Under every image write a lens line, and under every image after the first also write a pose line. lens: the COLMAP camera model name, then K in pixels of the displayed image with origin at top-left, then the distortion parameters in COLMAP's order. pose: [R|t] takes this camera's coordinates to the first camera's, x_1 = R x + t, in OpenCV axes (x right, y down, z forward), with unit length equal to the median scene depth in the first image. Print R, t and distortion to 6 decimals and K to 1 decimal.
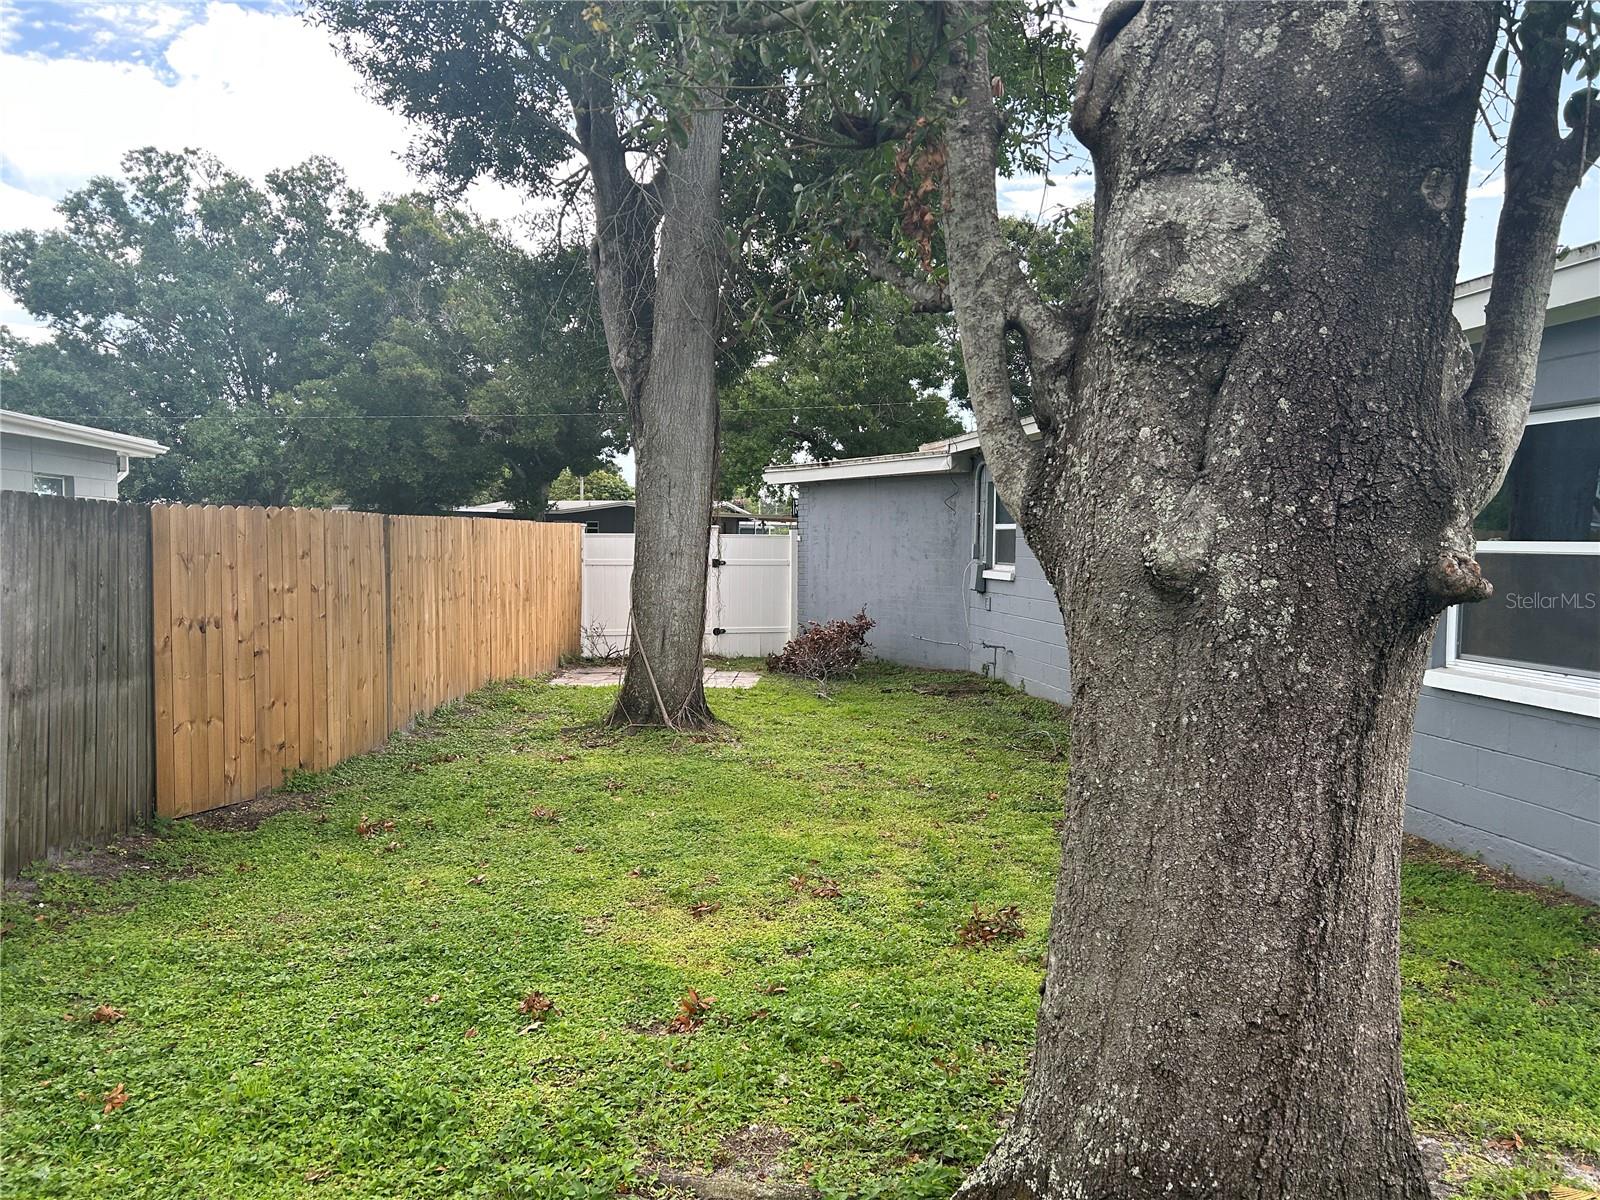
lens RADIAL K [[1190.9, 0, 784.5], [0, 1190.9, 610.2], [0, 0, 1]] dist [0.047235, -0.057394]
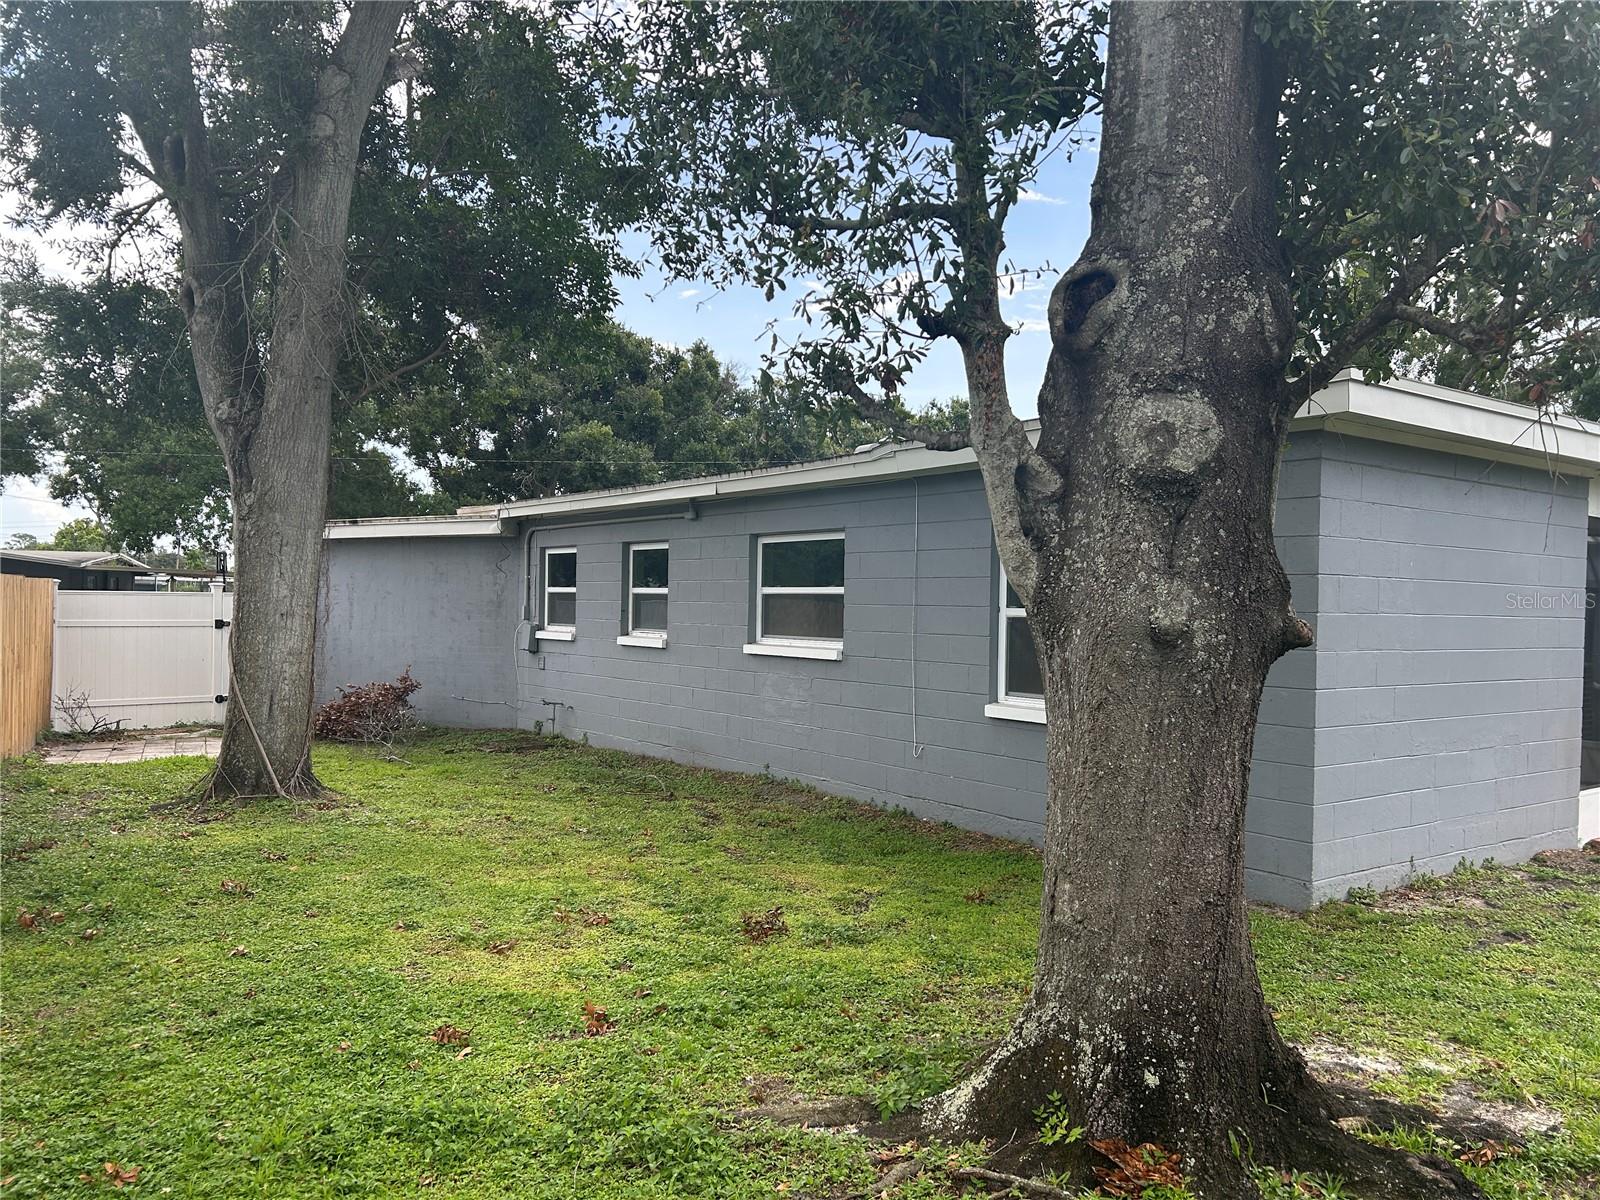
lens RADIAL K [[1221.1, 0, 744.9], [0, 1221.1, 624.1], [0, 0, 1]] dist [0.130077, -0.296577]
pose [[0.889939, -0.000654, 0.456079, -0.828752], [0.018512, 0.999227, -0.034690, 0.006107], [-0.455704, 0.039315, 0.889263, -0.212236]]
